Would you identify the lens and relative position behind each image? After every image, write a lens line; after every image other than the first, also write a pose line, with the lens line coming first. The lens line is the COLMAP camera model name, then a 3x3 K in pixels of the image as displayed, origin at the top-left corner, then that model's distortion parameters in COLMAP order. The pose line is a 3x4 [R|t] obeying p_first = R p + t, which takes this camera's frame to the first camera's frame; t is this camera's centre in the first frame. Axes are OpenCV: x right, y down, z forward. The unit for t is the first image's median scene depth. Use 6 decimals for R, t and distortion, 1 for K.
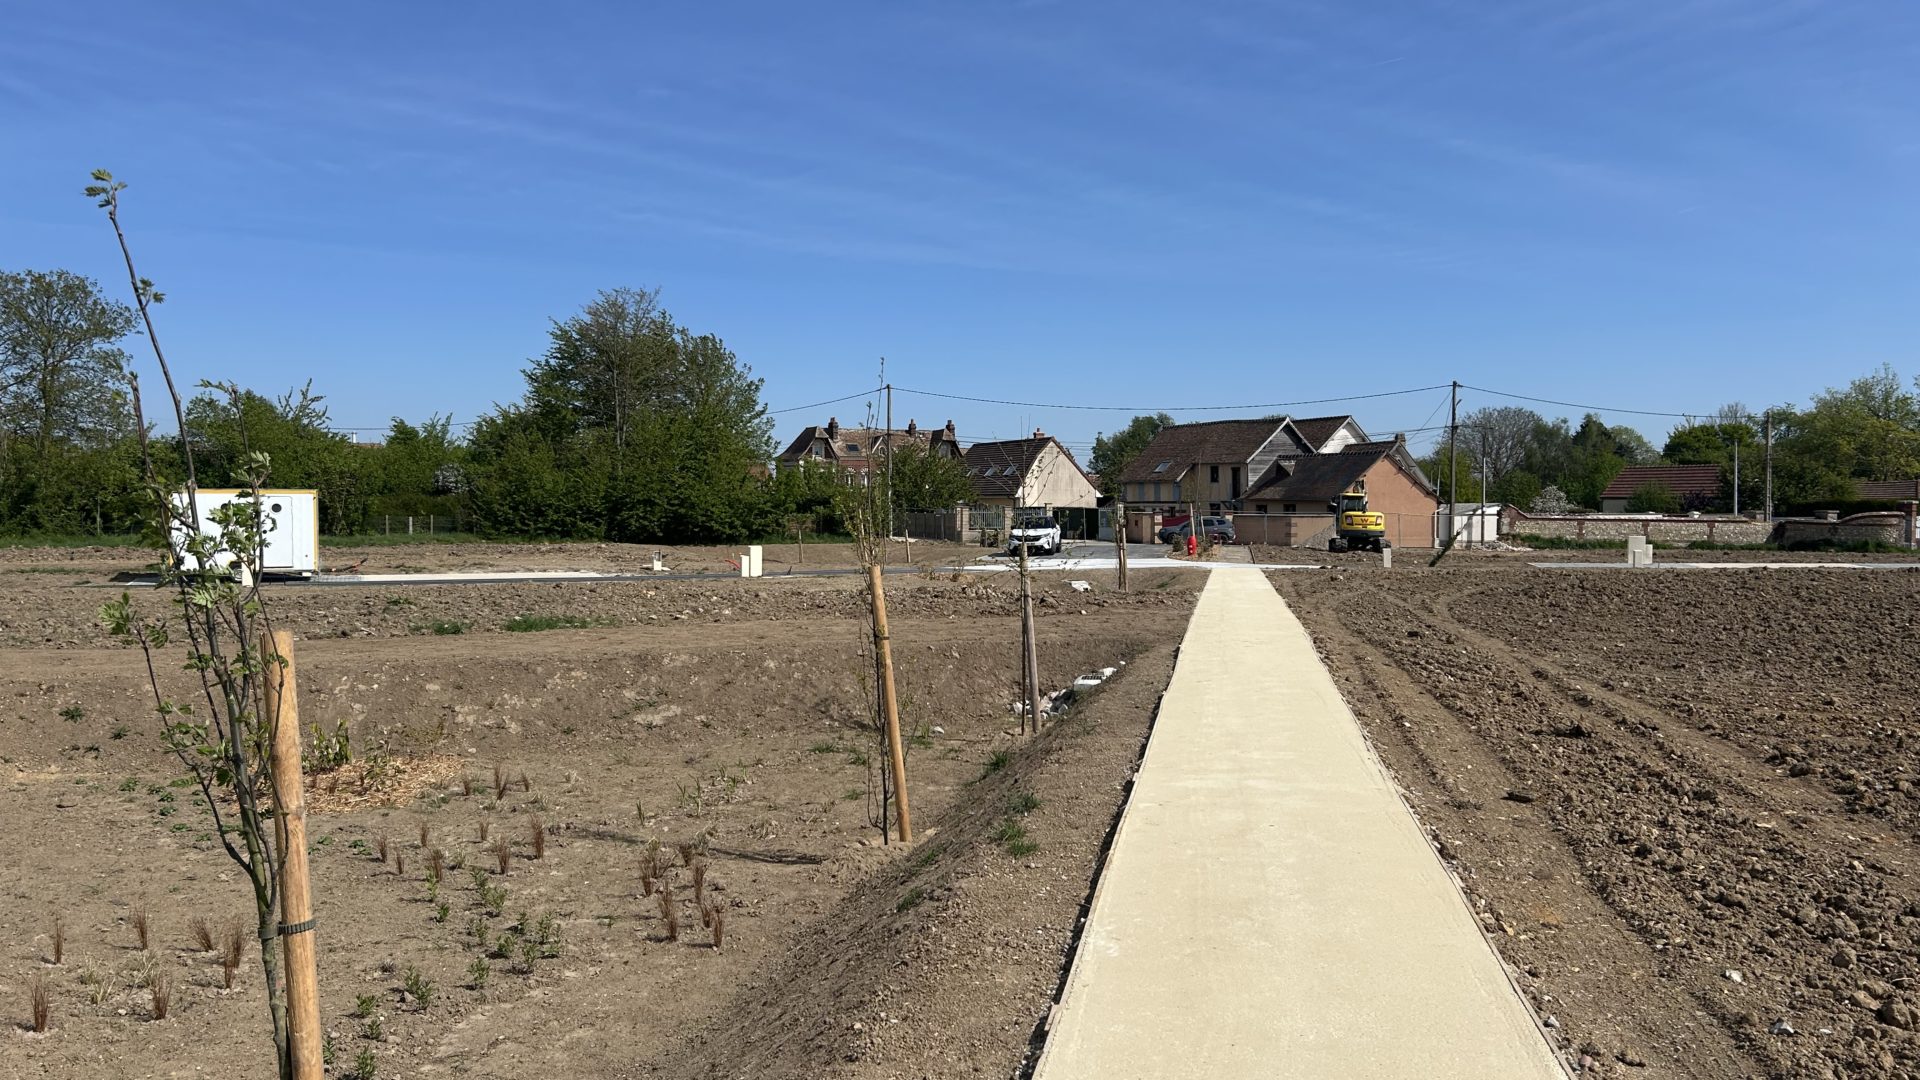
lens RADIAL K [[1451.0, 0, 960.0], [0, 1451.0, 540.0], [0, 0, 1]] dist [0.176095, -0.250116]
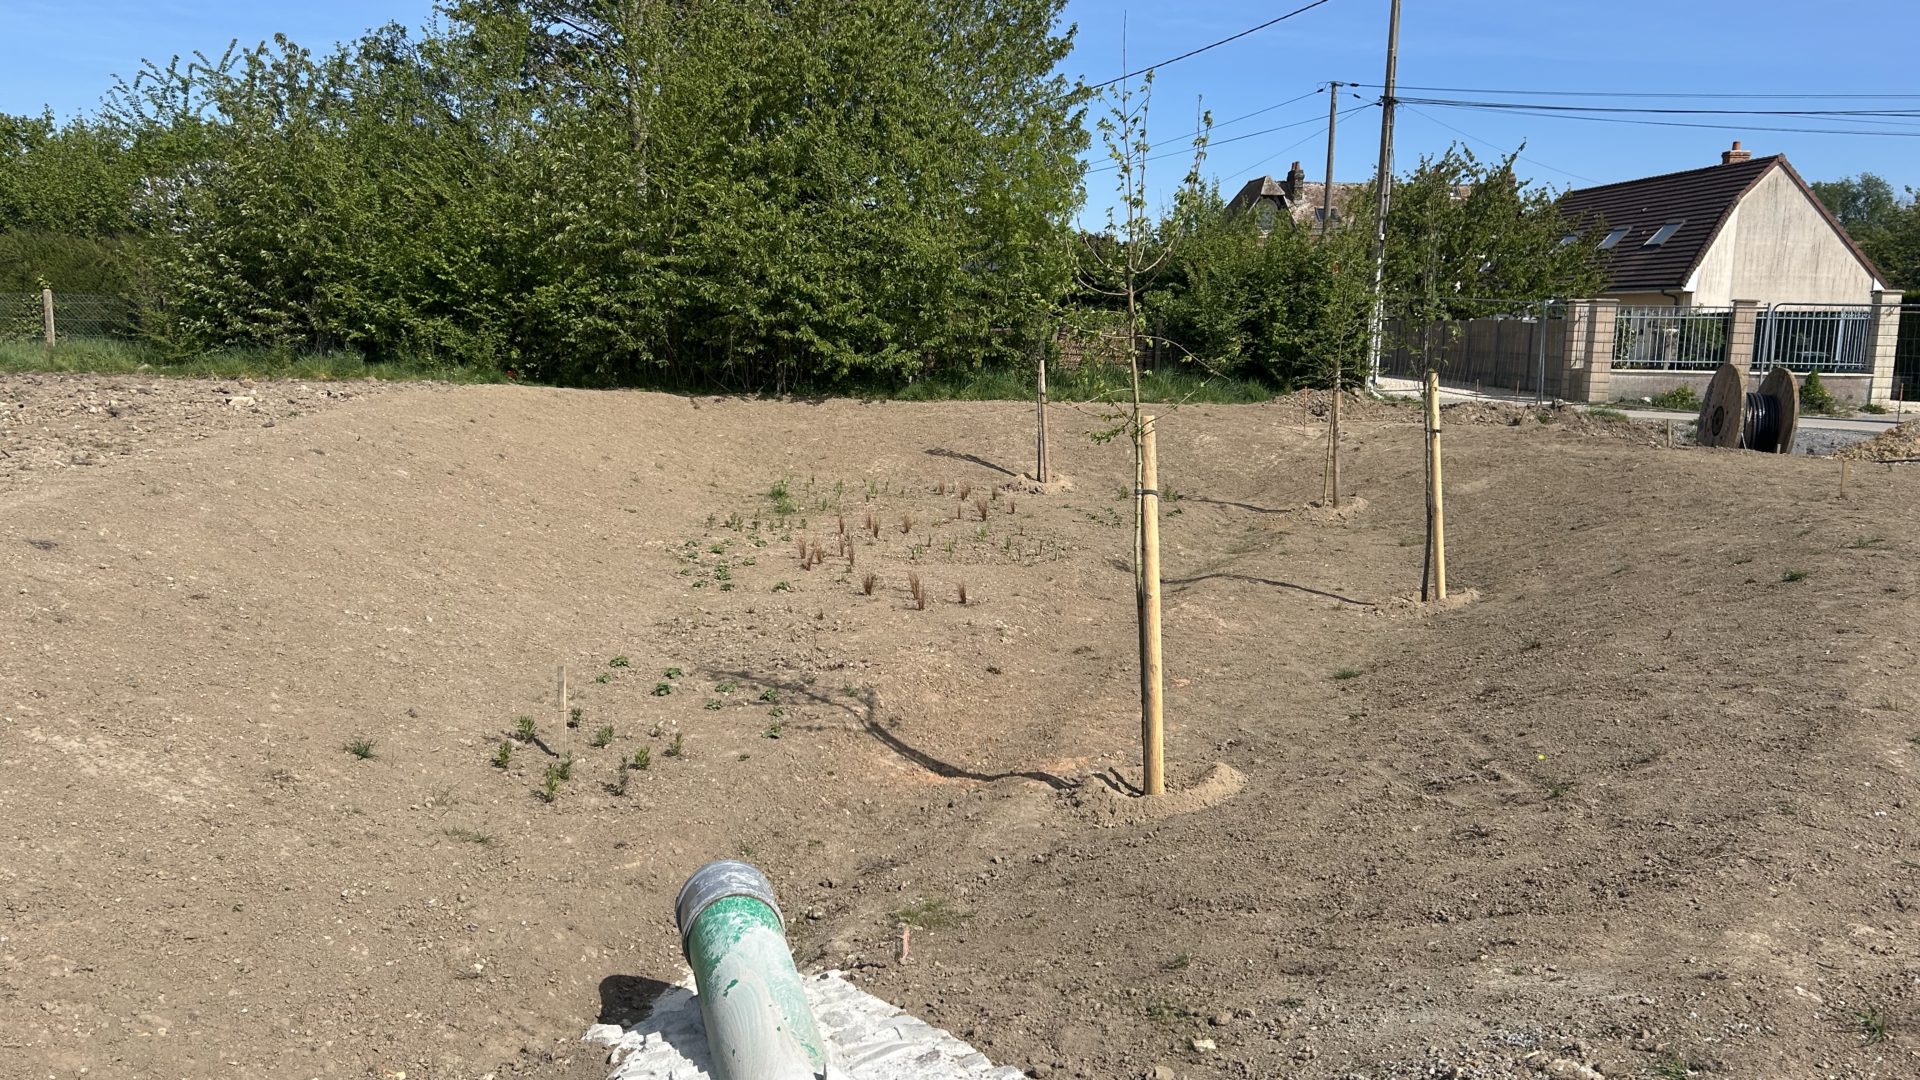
lens RADIAL K [[1451.0, 0, 960.0], [0, 1451.0, 540.0], [0, 0, 1]] dist [0.176095, -0.250116]
pose [[0.945830, 0.067602, -0.317545, -0.024537], [-0.028396, 0.991558, 0.126513, -0.006345], [0.323417, -0.110642, 0.939766, 0.582680]]
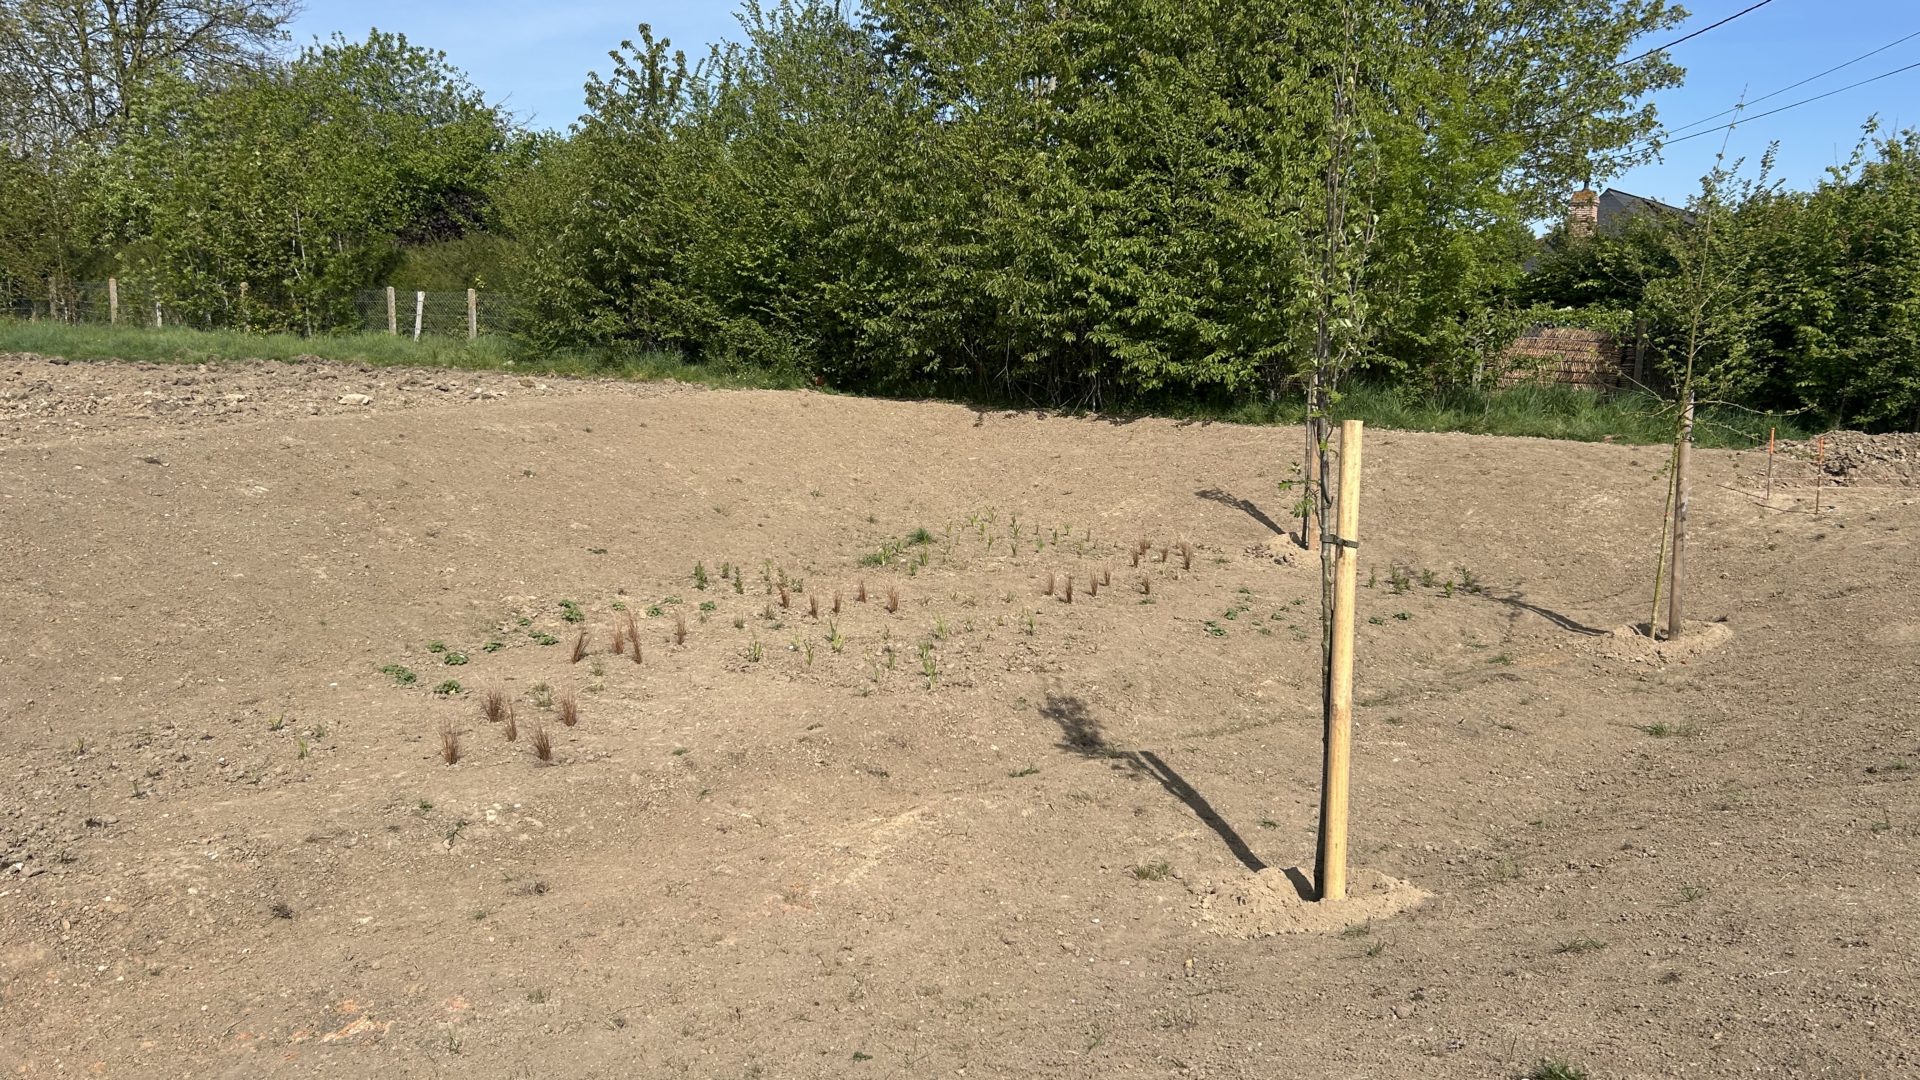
lens RADIAL K [[1451.0, 0, 960.0], [0, 1451.0, 540.0], [0, 0, 1]] dist [0.176095, -0.250116]
pose [[0.666686, 0.134026, -0.733189, 0.009378], [-0.044706, 0.989119, 0.140160, -0.008783], [0.743996, -0.060665, 0.665424, 0.670665]]
